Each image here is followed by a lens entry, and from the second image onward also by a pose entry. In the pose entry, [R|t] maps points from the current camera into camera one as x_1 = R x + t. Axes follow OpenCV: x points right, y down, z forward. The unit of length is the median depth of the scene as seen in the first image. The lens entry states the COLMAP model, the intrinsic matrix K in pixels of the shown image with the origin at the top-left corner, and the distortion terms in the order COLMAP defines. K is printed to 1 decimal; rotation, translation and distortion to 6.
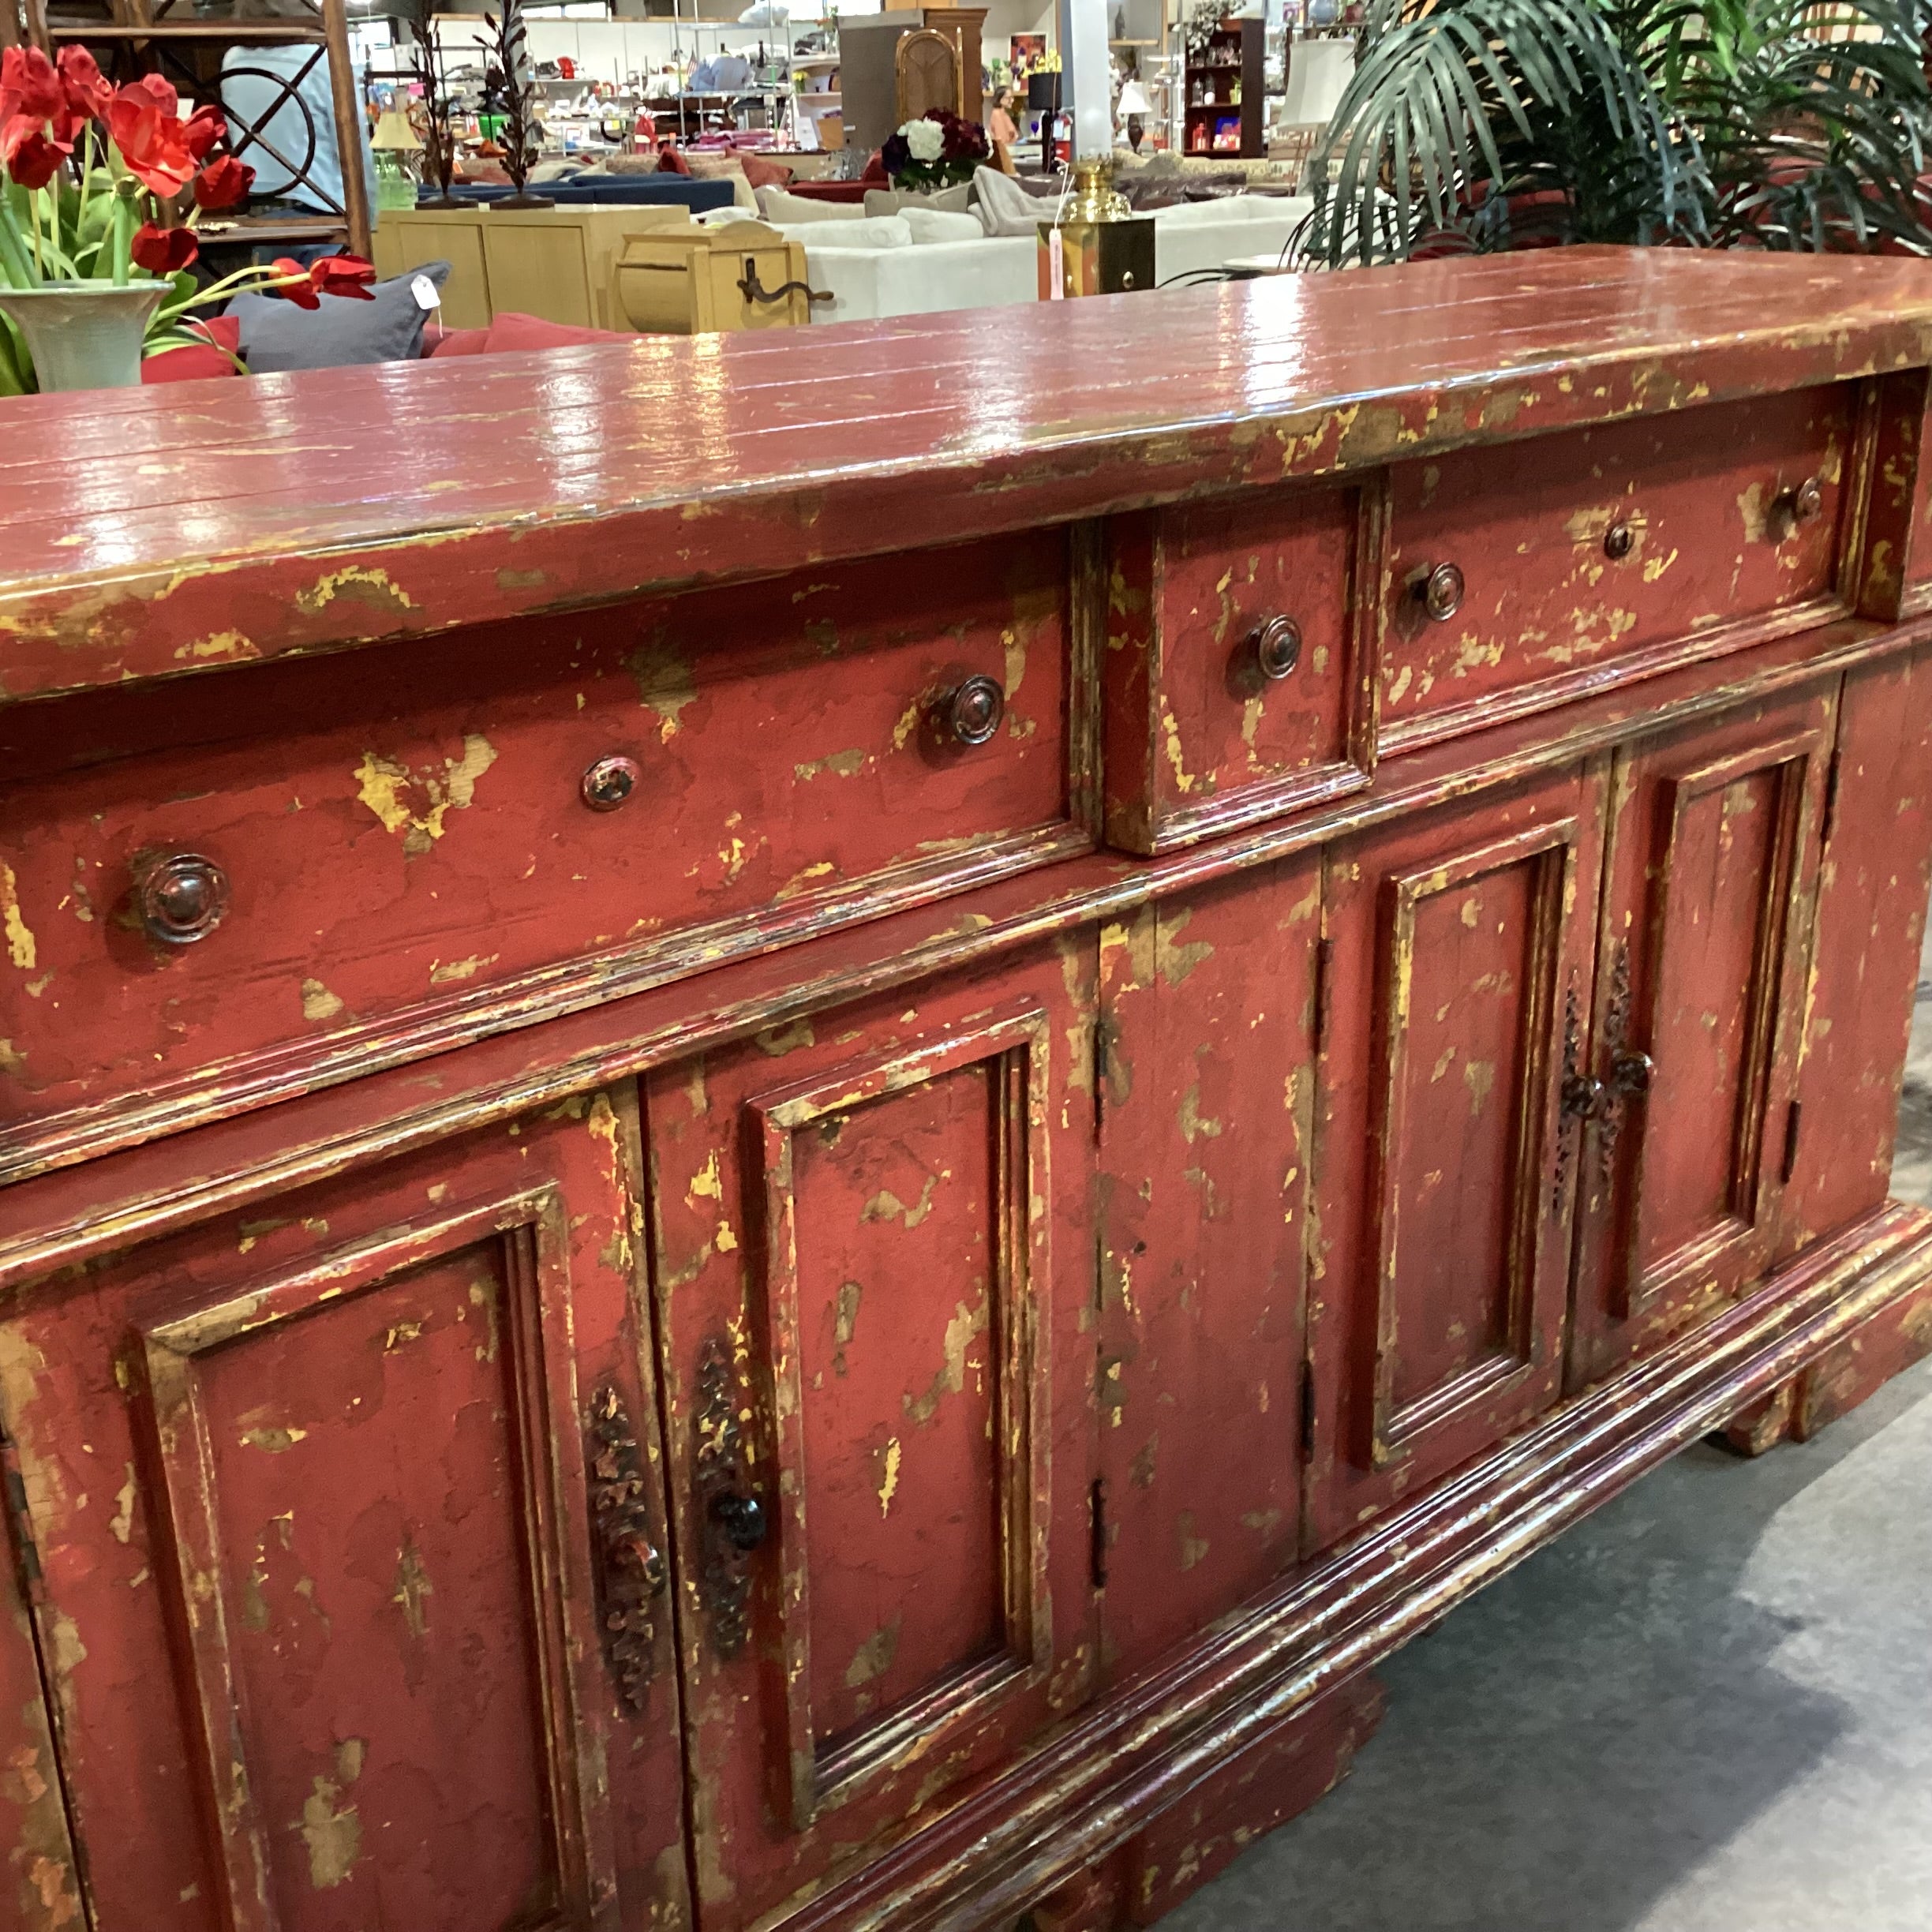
lens RADIAL K [[2324.9, 0, 965.8], [0, 2324.9, 936.1], [0, 0, 1]] dist [0.148421, -0.334515]
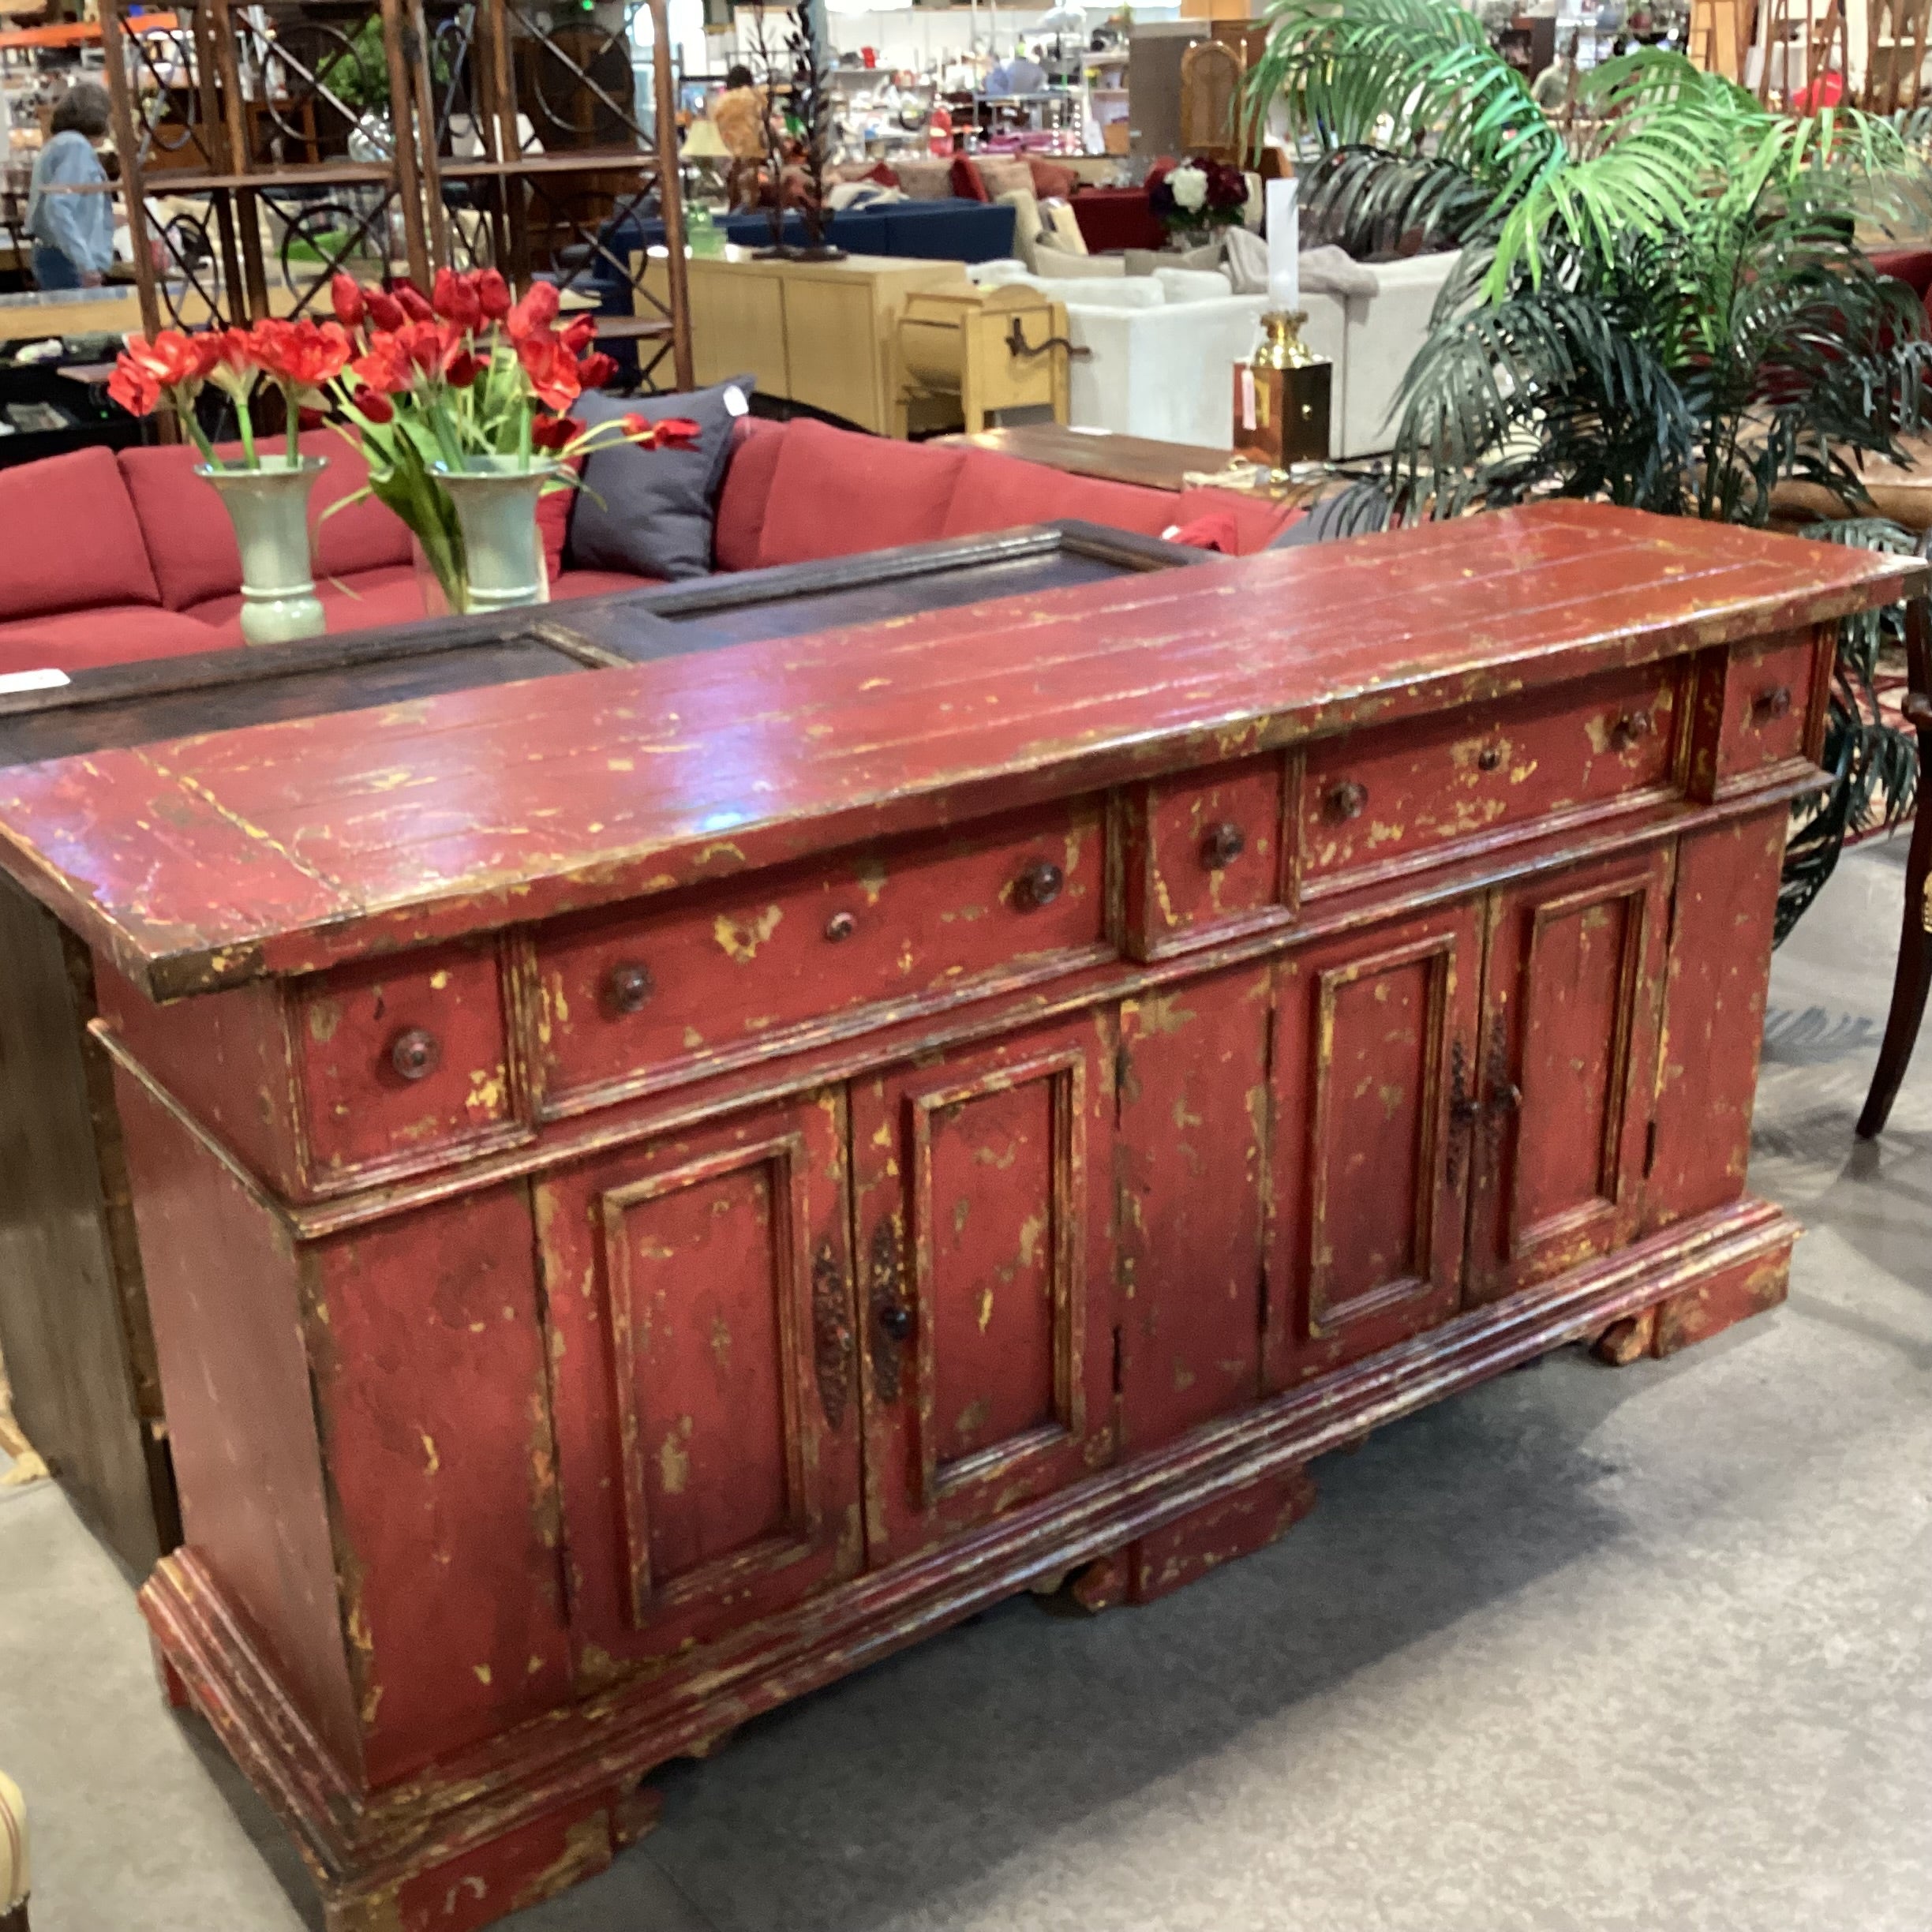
lens RADIAL K [[2336.8, 0, 966.8], [0, 2336.8, 941.5], [0, 0, 1]] dist [0.143773, -0.321705]
pose [[0.992783, 0.041957, -0.112341, 0.118560], [-0.040046, 0.999013, 0.019214, -0.065756], [0.113037, -0.014576, 0.993484, -0.626543]]
